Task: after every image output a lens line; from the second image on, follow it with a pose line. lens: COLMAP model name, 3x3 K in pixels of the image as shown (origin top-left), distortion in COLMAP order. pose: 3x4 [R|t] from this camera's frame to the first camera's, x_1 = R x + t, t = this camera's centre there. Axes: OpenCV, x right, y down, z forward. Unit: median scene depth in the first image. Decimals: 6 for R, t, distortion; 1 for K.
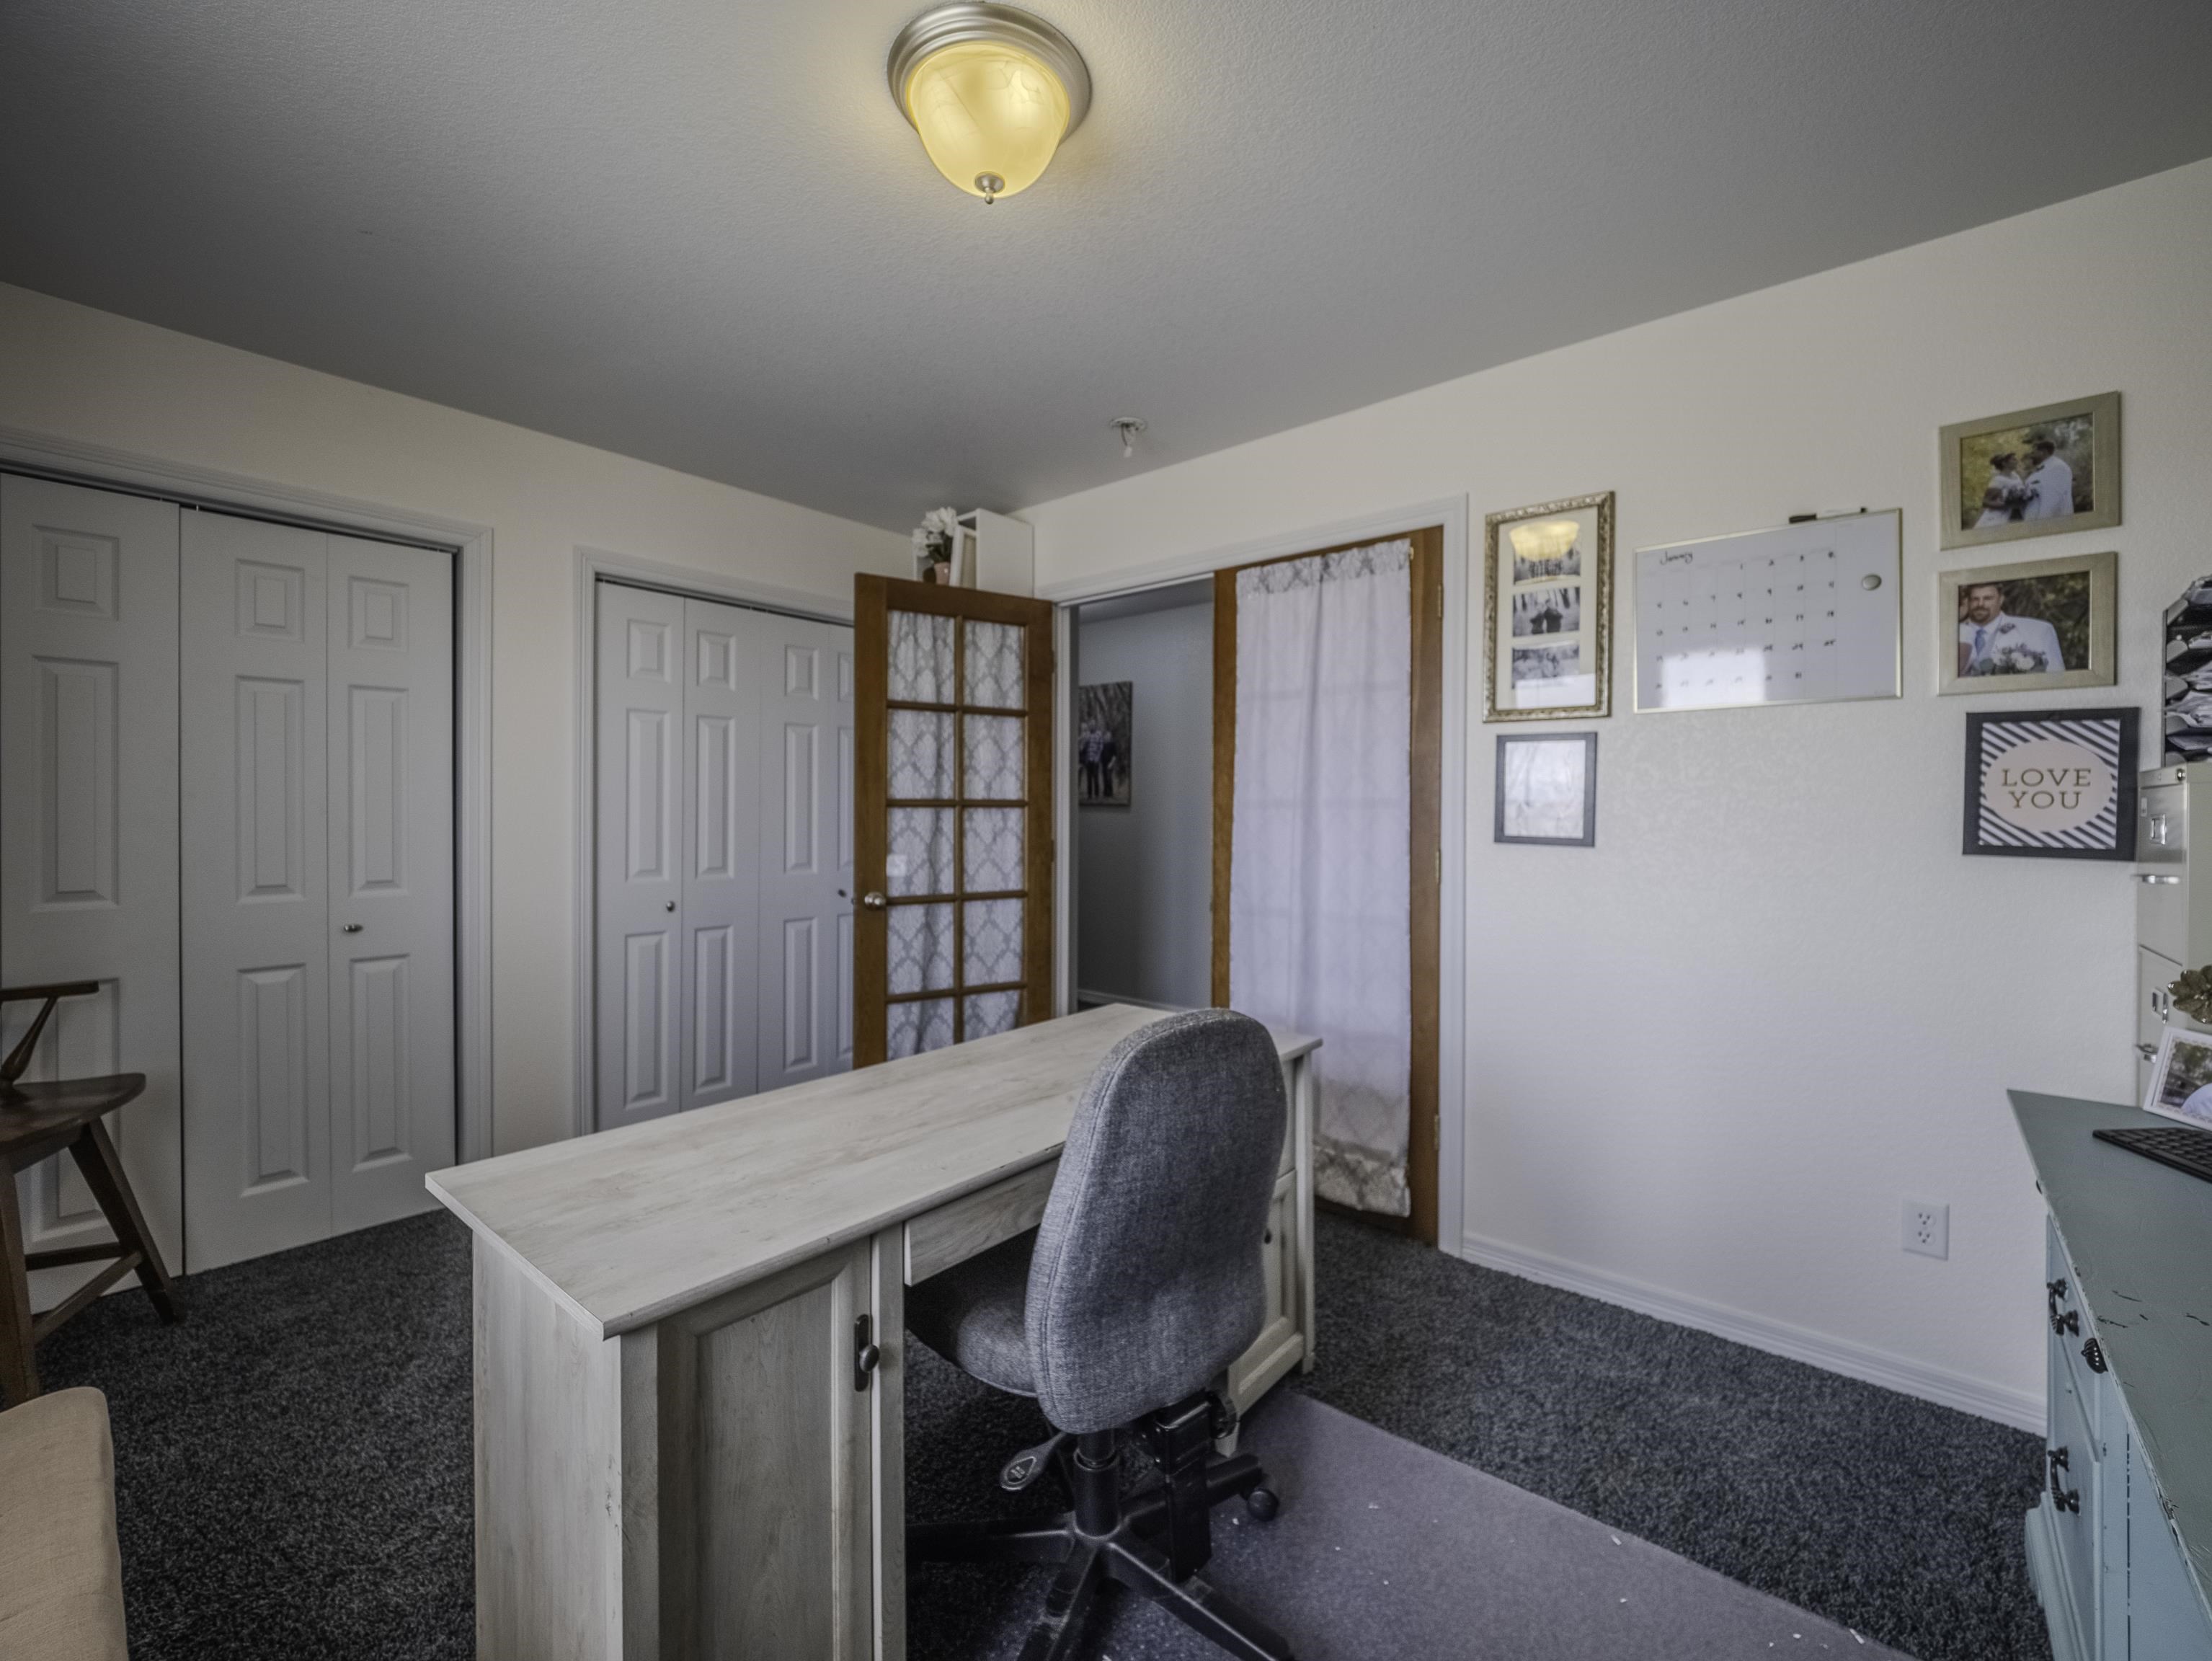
lens RADIAL K [[920.1, 0, 1108.8], [0, 920.1, 813.2], [0, 0, 1]] dist [0.000381, -0.004546]
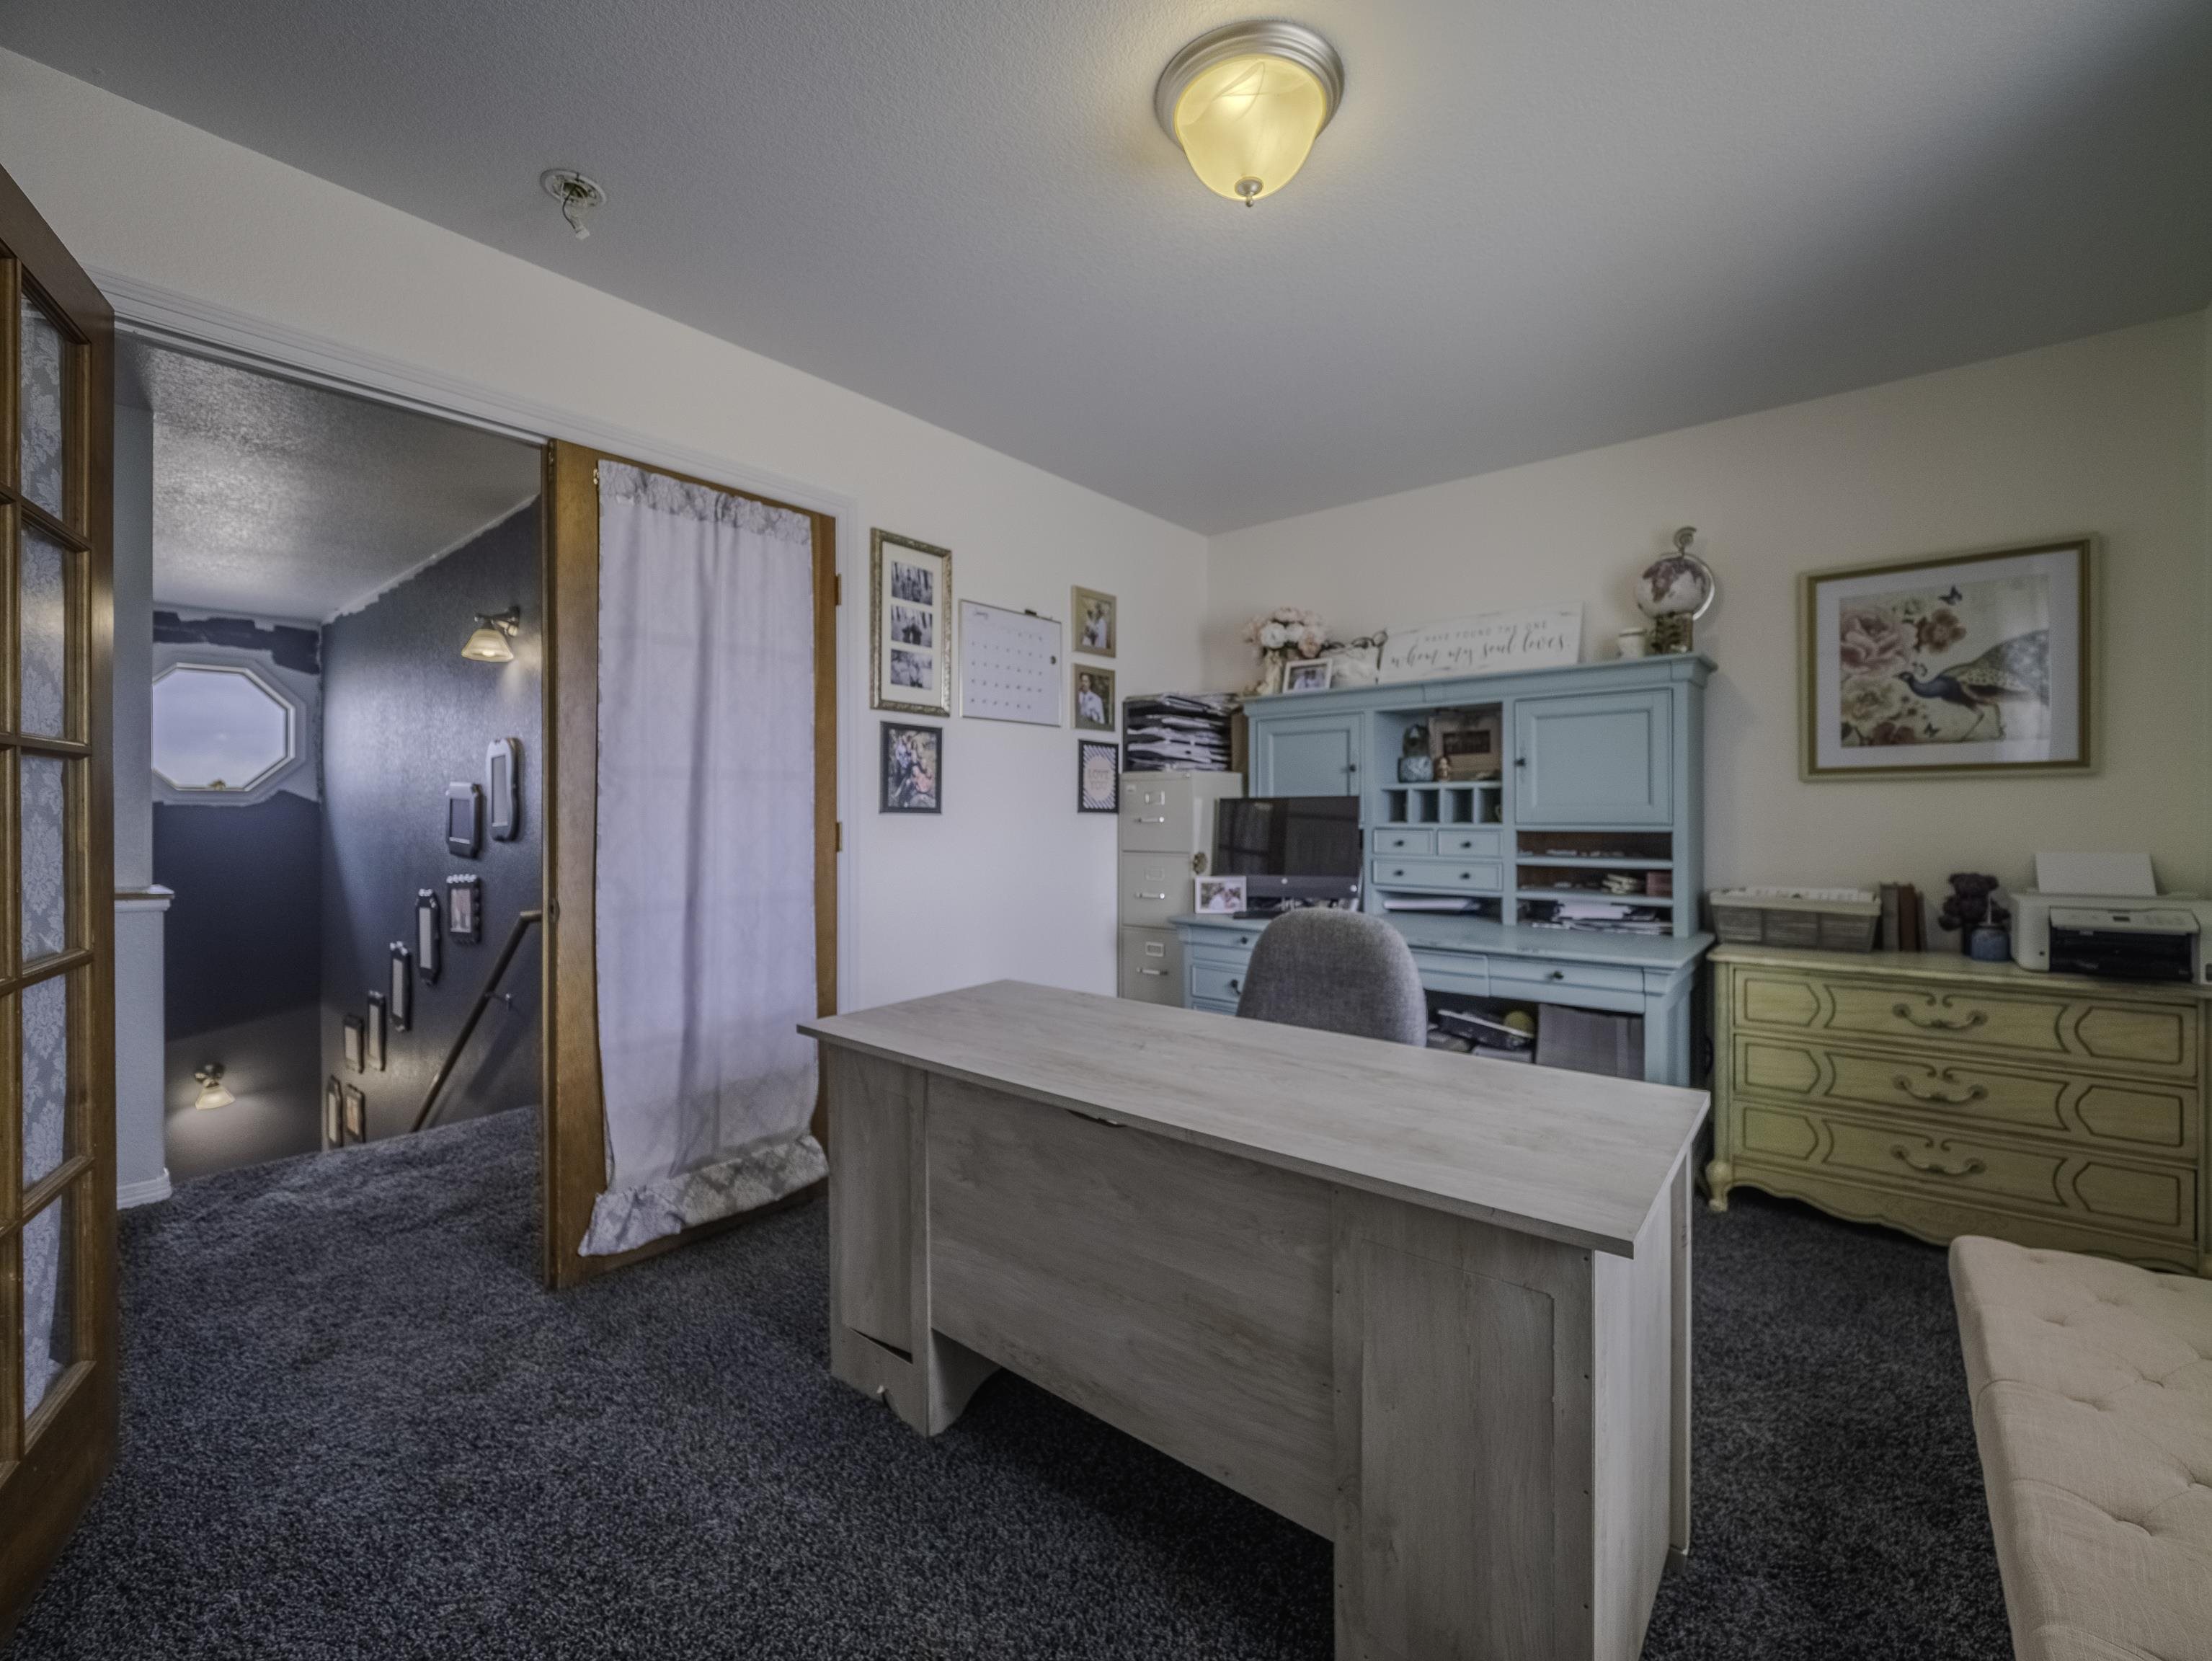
lens RADIAL K [[920.1, 0, 1106.6], [0, 920.1, 827.9], [0, 0, 1]] dist [0.000381, -0.004546]
pose [[-0.013789, -0.020671, 0.999691, -0.768691], [0.003521, 0.999779, 0.020722, 0.027457], [-0.999899, 0.003806, -0.013713, 0.752791]]
